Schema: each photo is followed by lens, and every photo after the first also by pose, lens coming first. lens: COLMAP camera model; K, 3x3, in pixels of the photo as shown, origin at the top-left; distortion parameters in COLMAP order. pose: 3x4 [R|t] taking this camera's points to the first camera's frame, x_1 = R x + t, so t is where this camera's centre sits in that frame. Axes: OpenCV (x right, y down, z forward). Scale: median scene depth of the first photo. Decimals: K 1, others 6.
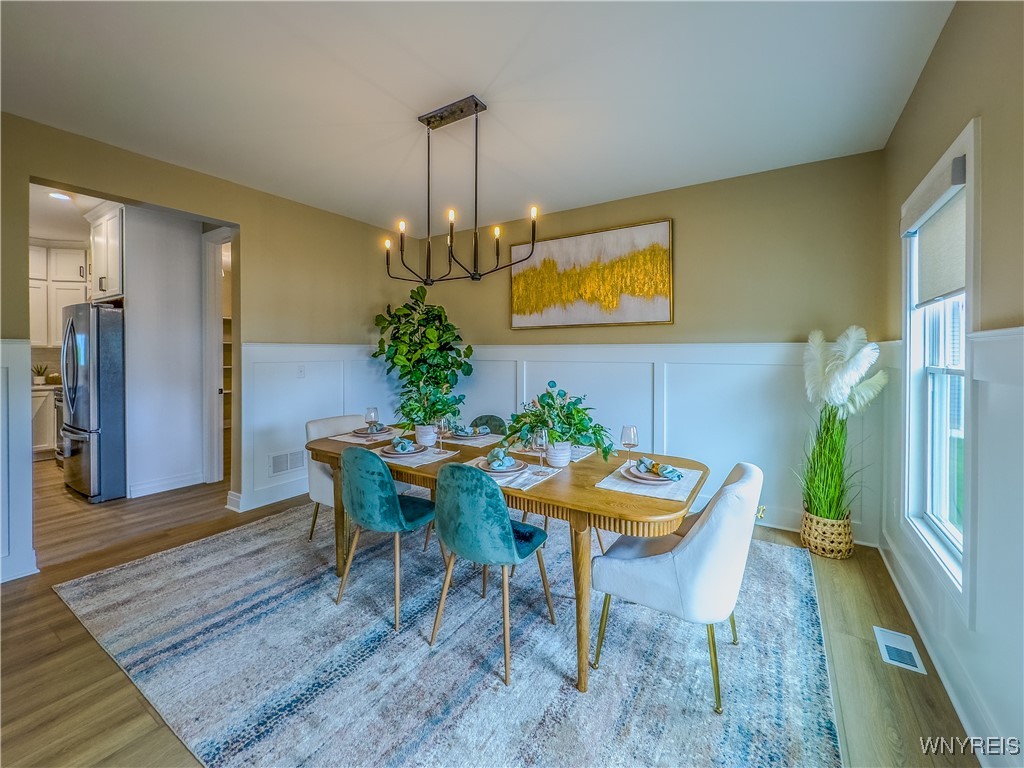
lens RADIAL K [[423.7, 0, 514.6], [0, 423.7, 363.6], [0, 0, 1]] dist [-0.000038, -0.000005]
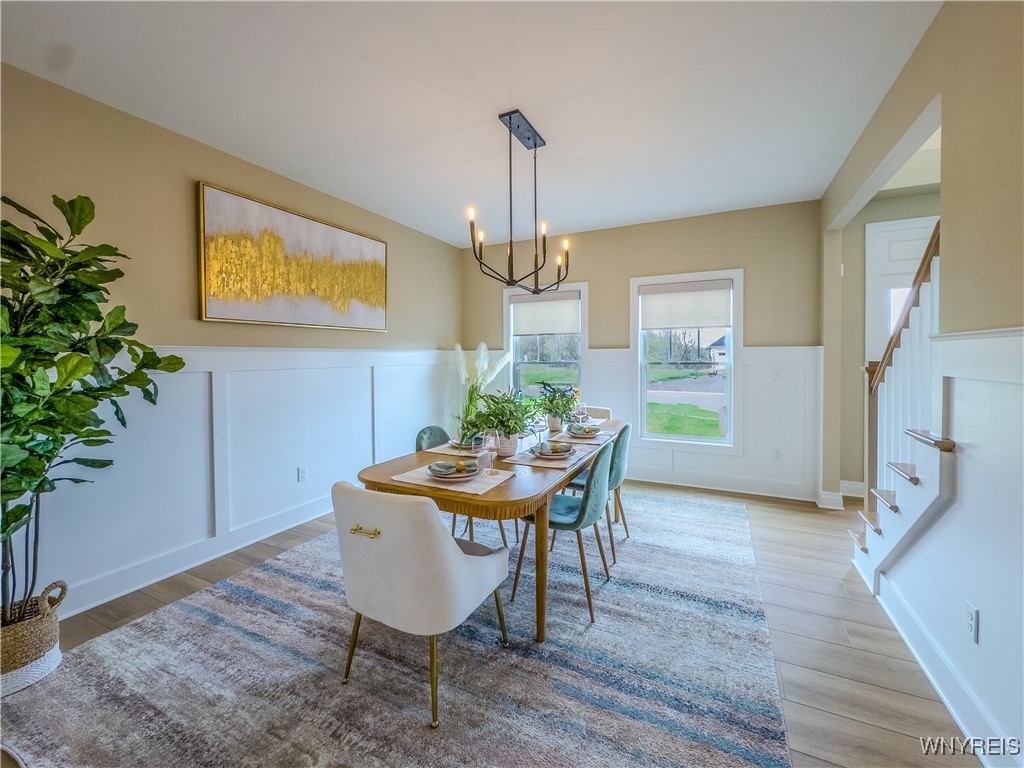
lens RADIAL K [[423.7, 0, 514.6], [0, 423.7, 363.6], [0, 0, 1]] dist [-0.000038, -0.000005]
pose [[-0.114233, -0.010205, 0.993402, -0.832150], [0.042859, 0.998966, 0.015191, -0.011891], [-0.992529, 0.044312, -0.113678, 0.792582]]
